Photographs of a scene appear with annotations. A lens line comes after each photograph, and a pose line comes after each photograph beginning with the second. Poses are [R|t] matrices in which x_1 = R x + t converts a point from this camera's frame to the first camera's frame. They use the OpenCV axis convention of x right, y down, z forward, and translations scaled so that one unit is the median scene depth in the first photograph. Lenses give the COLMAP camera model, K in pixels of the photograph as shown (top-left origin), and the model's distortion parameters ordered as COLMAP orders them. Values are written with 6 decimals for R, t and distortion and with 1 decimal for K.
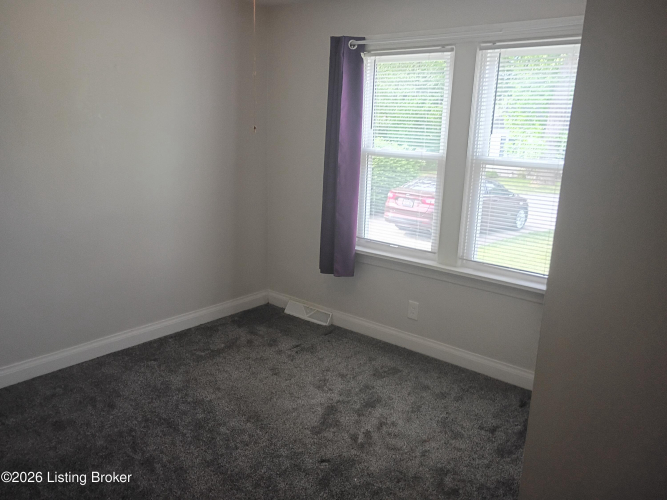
lens RADIAL K [[552.8, 0, 330.3], [0, 552.8, 249.2], [0, 0, 1]] dist [0.058021, -0.061642]
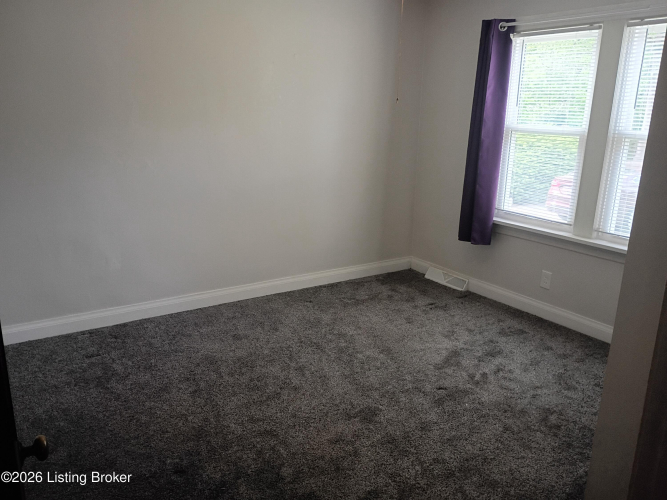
lens RADIAL K [[552.8, 0, 330.3], [0, 552.8, 249.2], [0, 0, 1]] dist [0.058021, -0.061642]
pose [[0.958302, 0.066947, -0.277803, 0.052747], [-0.061331, 0.997700, 0.028866, 0.052578], [0.279097, -0.010625, 0.960204, -0.139580]]
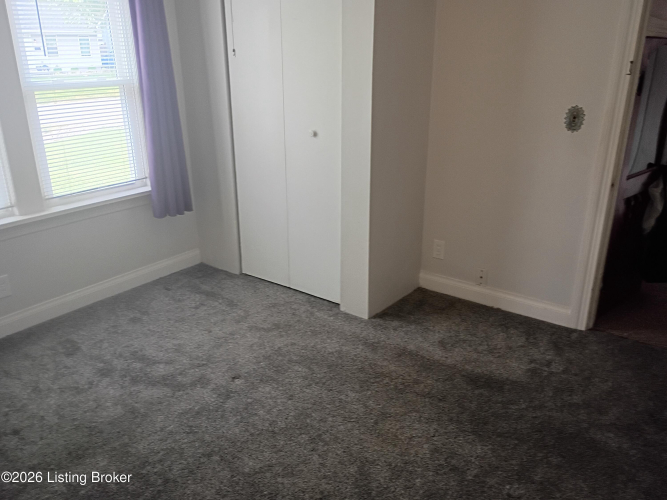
lens RADIAL K [[552.8, 0, 330.3], [0, 552.8, 249.2], [0, 0, 1]] dist [0.058021, -0.061642]
pose [[-0.054370, -0.365669, 0.929156, -0.683881], [0.242760, 0.897772, 0.367523, -0.135981], [-0.968562, 0.245544, 0.039958, 0.549858]]
